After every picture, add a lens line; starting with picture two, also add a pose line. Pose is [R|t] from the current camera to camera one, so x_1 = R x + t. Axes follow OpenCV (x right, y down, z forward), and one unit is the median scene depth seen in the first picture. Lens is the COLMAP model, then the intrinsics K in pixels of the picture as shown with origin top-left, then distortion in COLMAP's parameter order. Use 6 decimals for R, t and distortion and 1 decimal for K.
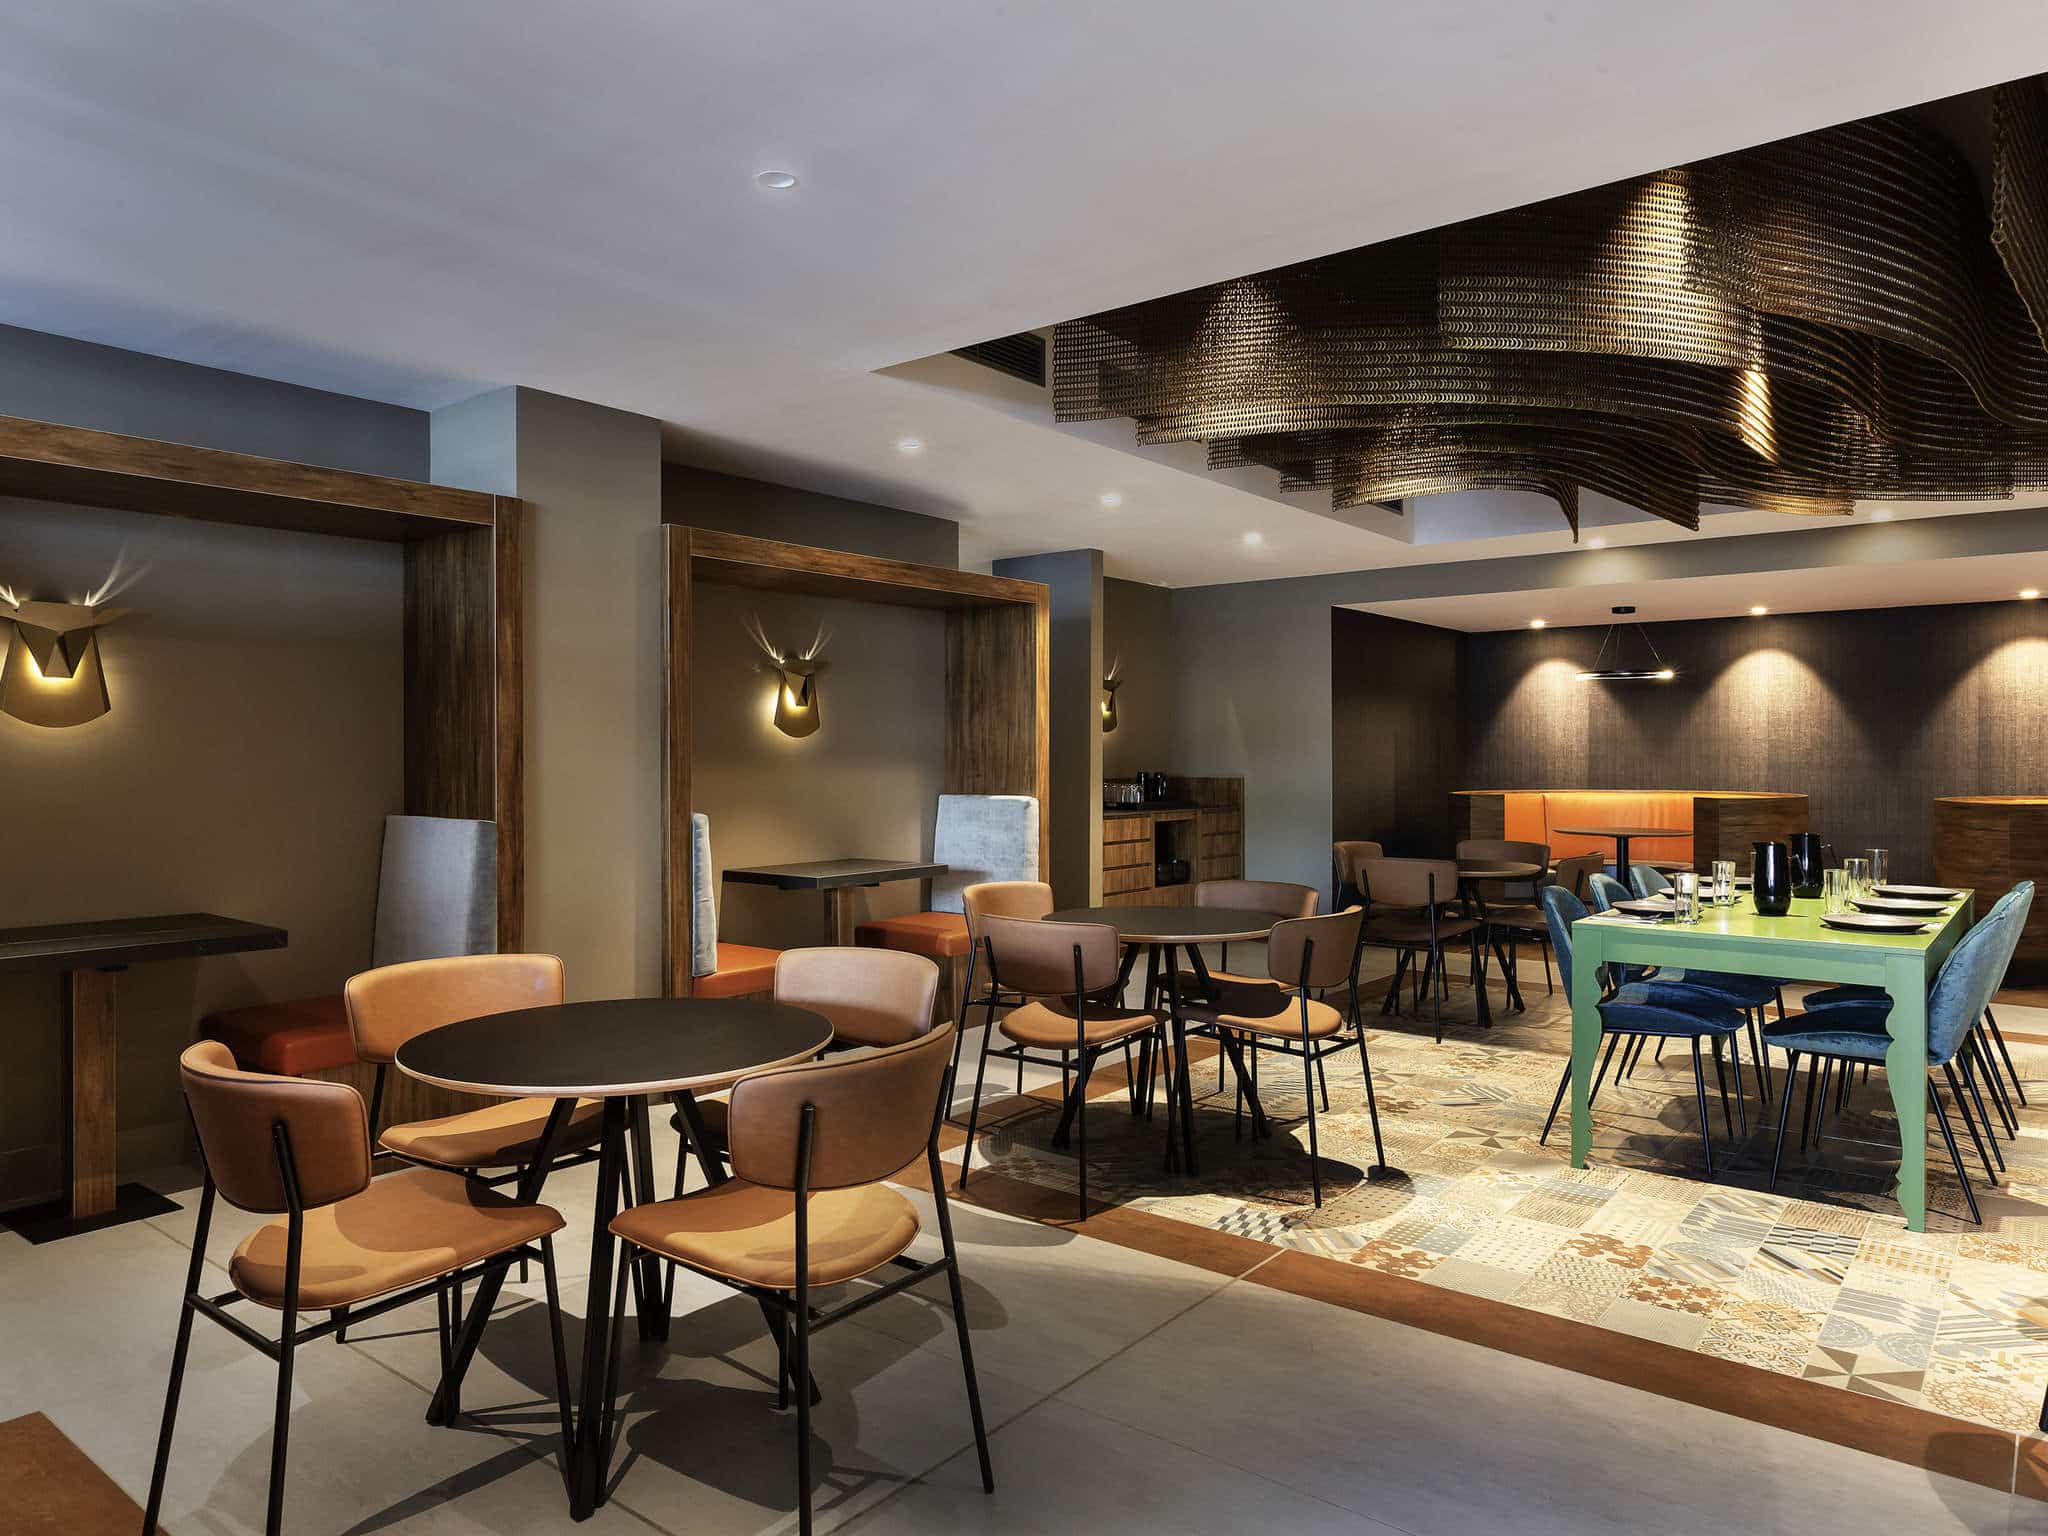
lens RADIAL K [[1313.8, 0, 1024.4], [0, 1313.8, 764.3], [0, 0, 1]] dist [0.000206, -0.001192]
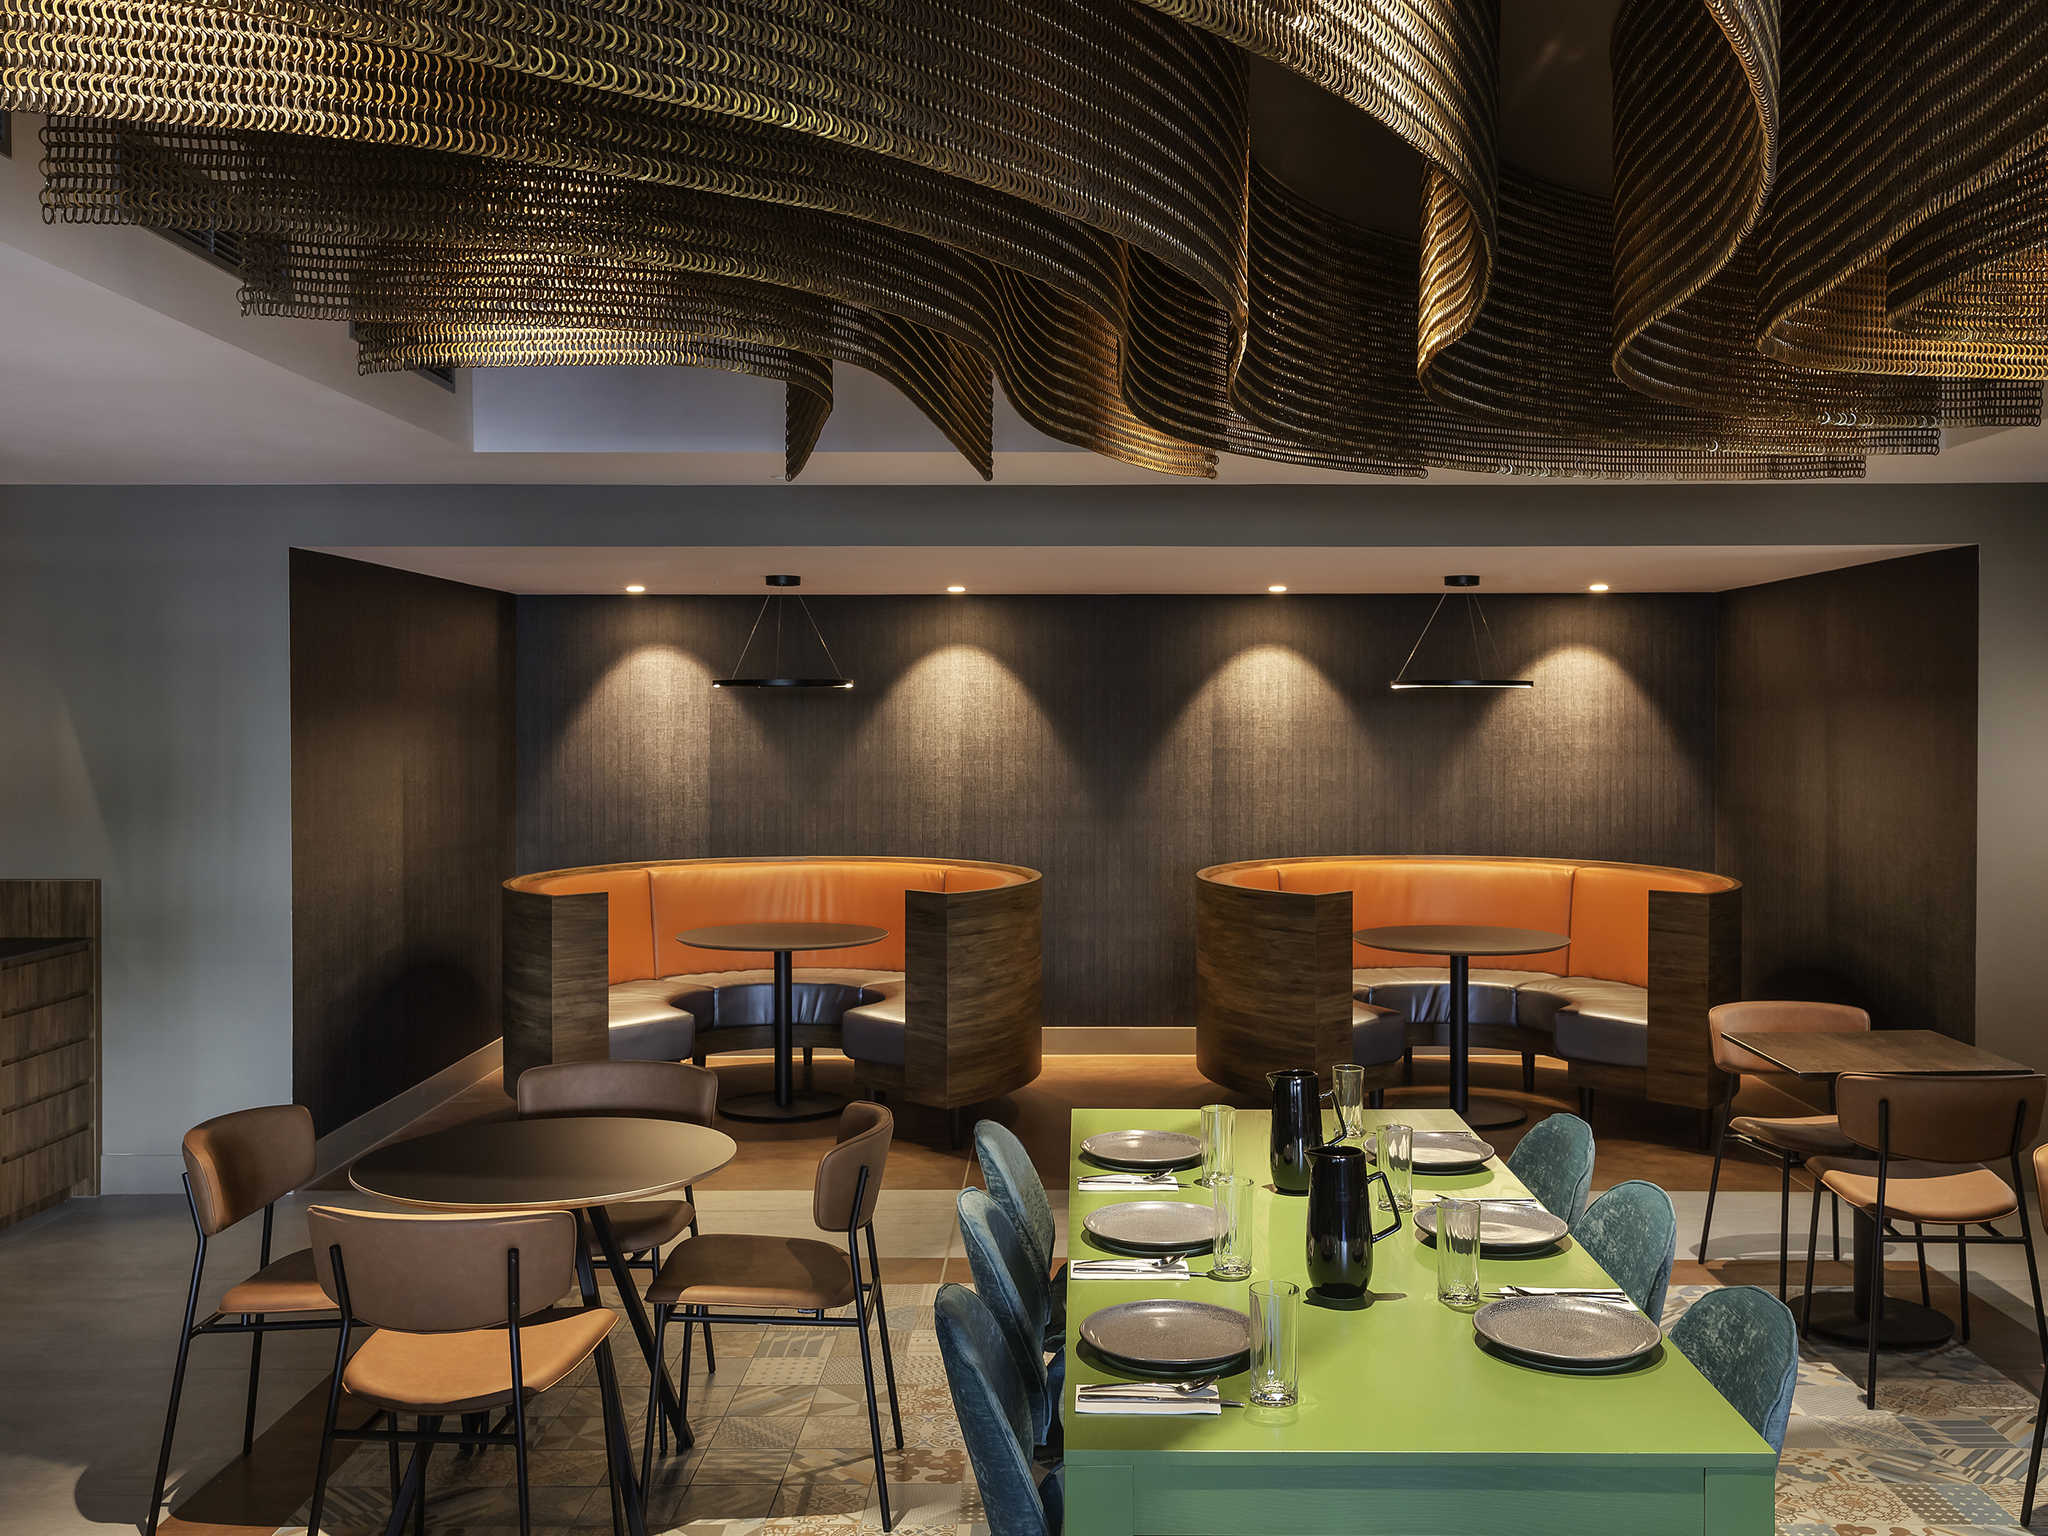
lens RADIAL K [[1773.1, 0, 1037.3], [0, 1773.1, 722.9], [0, 0, 1]] dist [0.002773, 0.015752]
pose [[0.783997, -0.004989, 0.620744, 0.029024], [0.003130, 0.999987, 0.004084, -0.050537], [-0.620757, -0.001259, 0.784002, 0.257841]]
